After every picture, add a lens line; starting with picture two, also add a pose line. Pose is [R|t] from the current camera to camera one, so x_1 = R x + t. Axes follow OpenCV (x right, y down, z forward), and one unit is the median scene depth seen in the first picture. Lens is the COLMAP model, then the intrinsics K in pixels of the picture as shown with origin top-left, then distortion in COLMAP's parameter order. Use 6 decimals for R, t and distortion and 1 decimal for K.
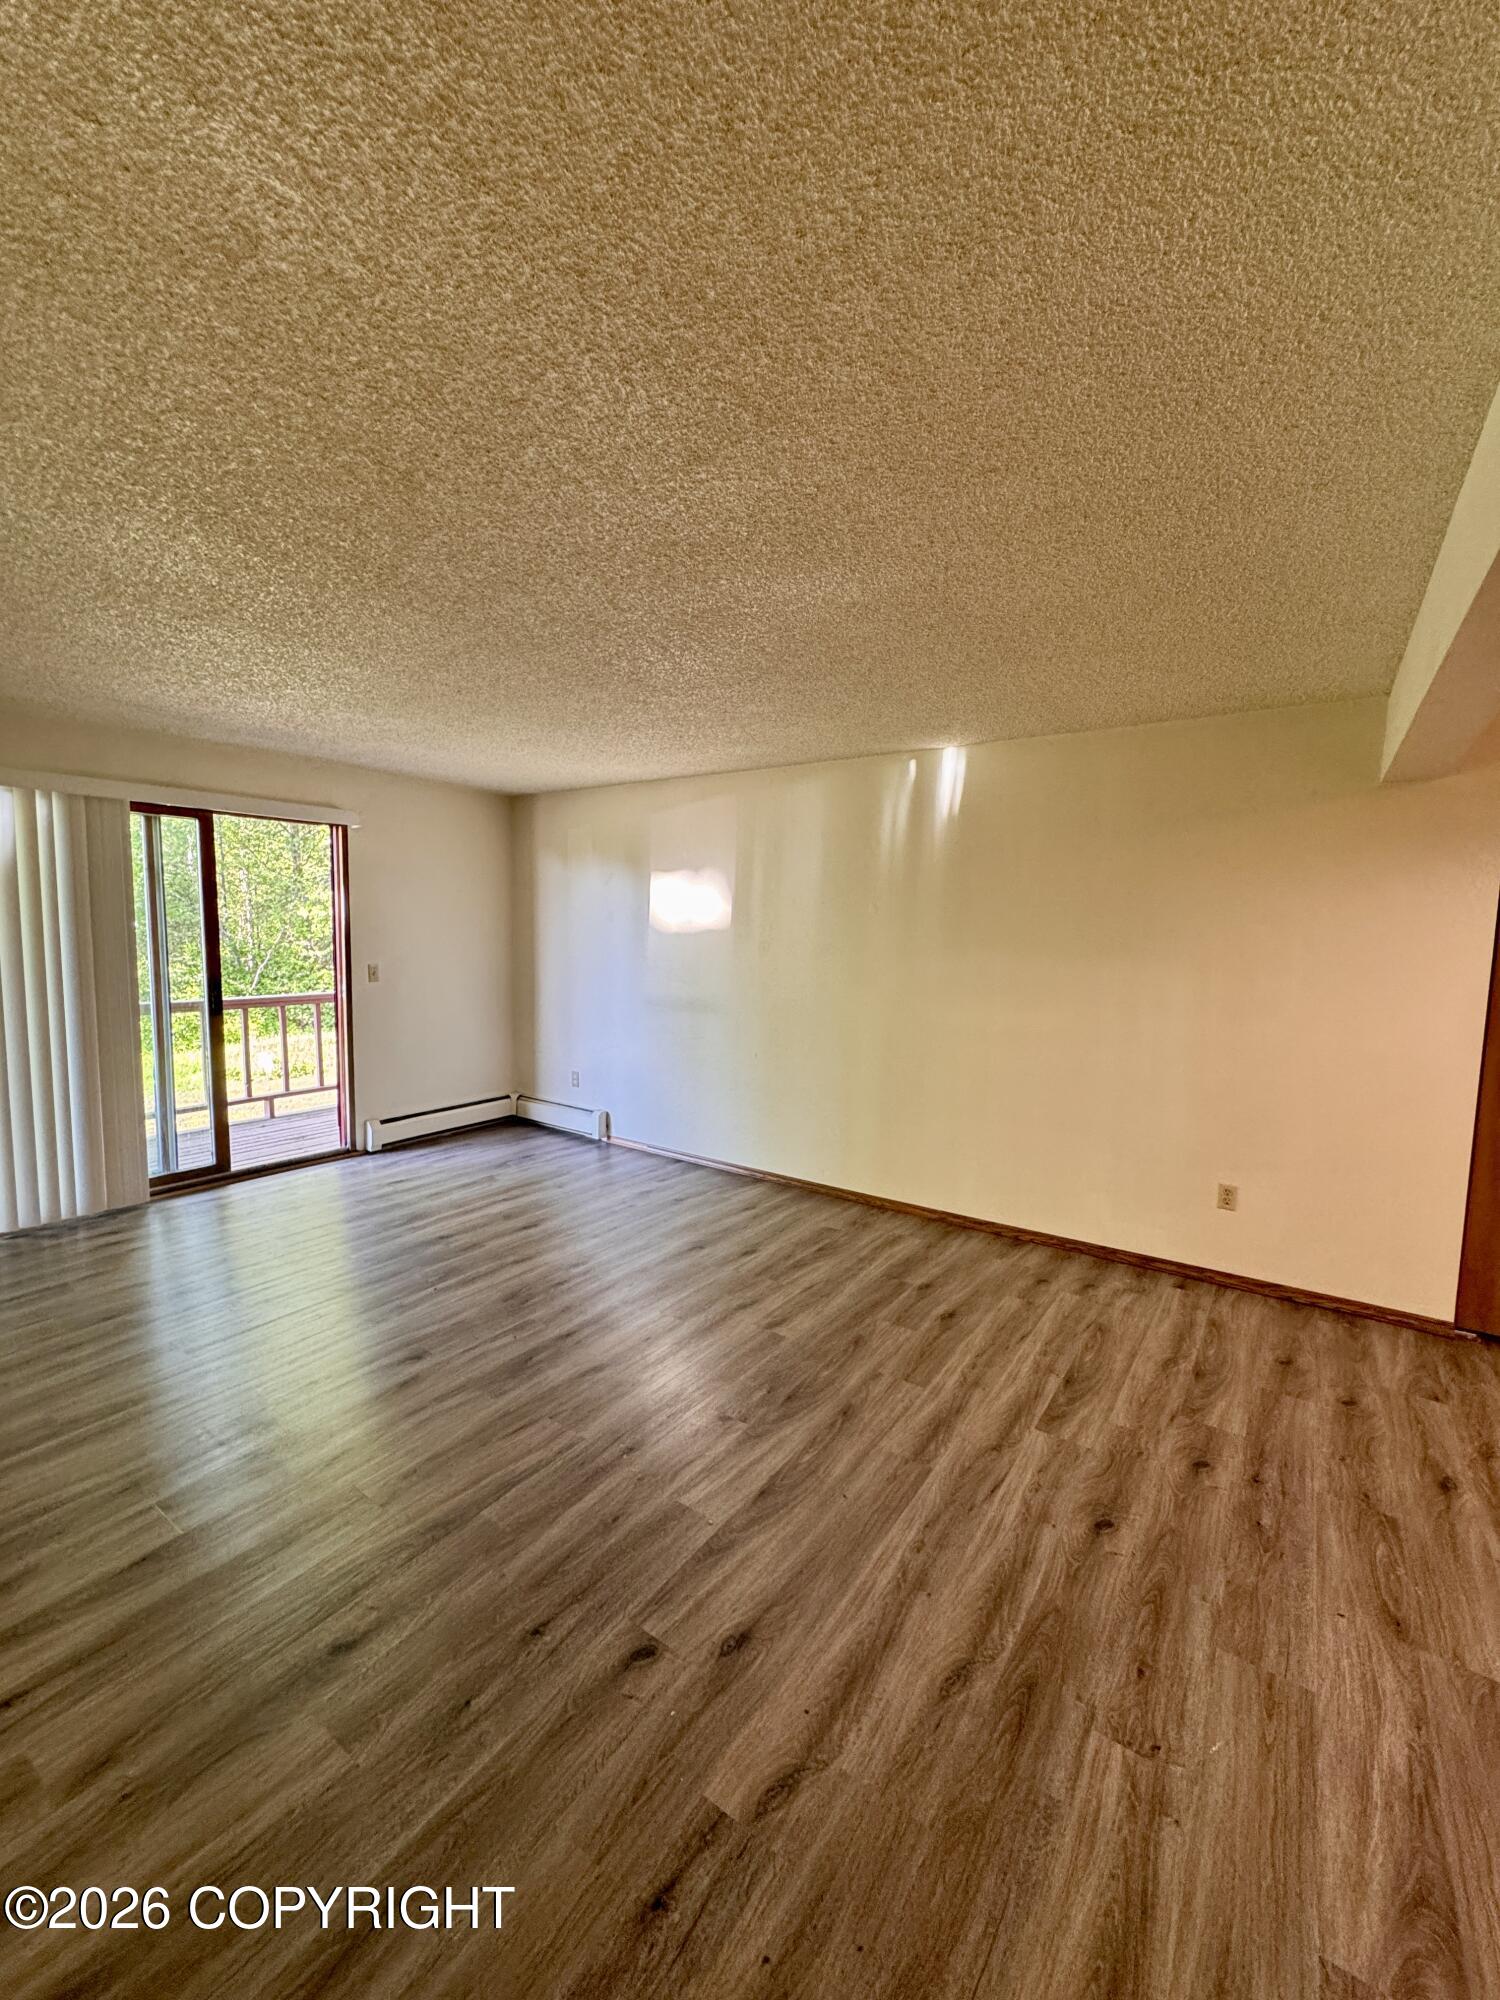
lens RADIAL K [[800.8, 0, 750.0], [0, 800.8, 1000.0], [0, 0, 1]] dist [0.000425, 0.000246]
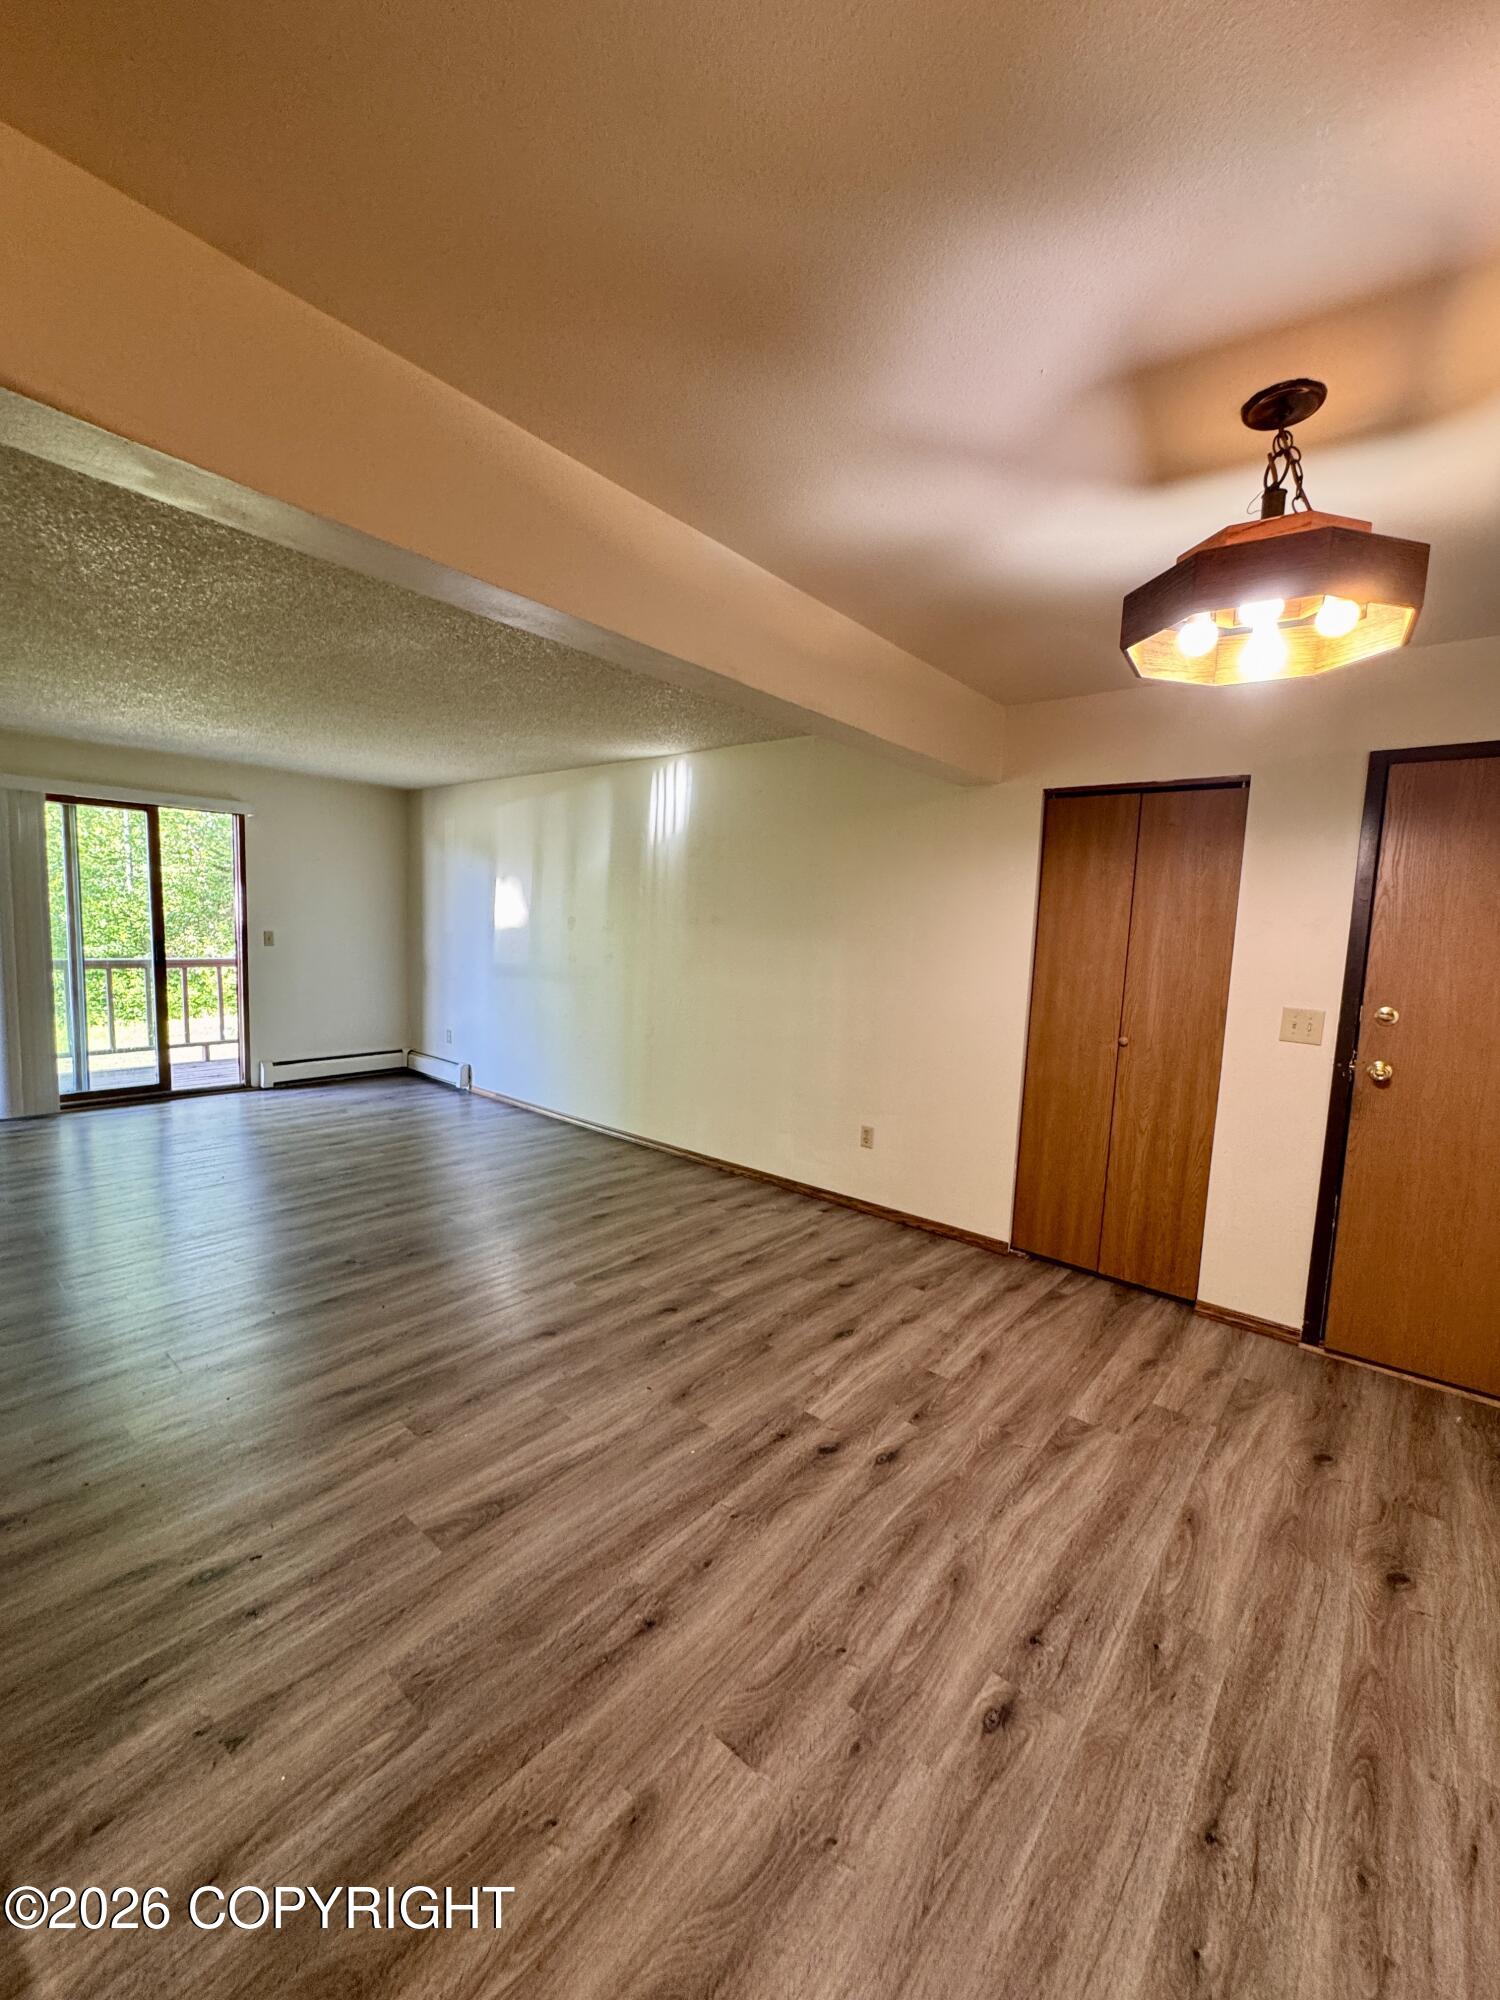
lens RADIAL K [[800.8, 0, 750.0], [0, 800.8, 1000.0], [0, 0, 1]] dist [0.000425, 0.000246]
pose [[0.995741, 0.030293, -0.087077, 0.482217], [-0.029638, 0.999522, 0.008811, 0.035949], [0.087302, -0.006193, 0.996163, -0.175446]]
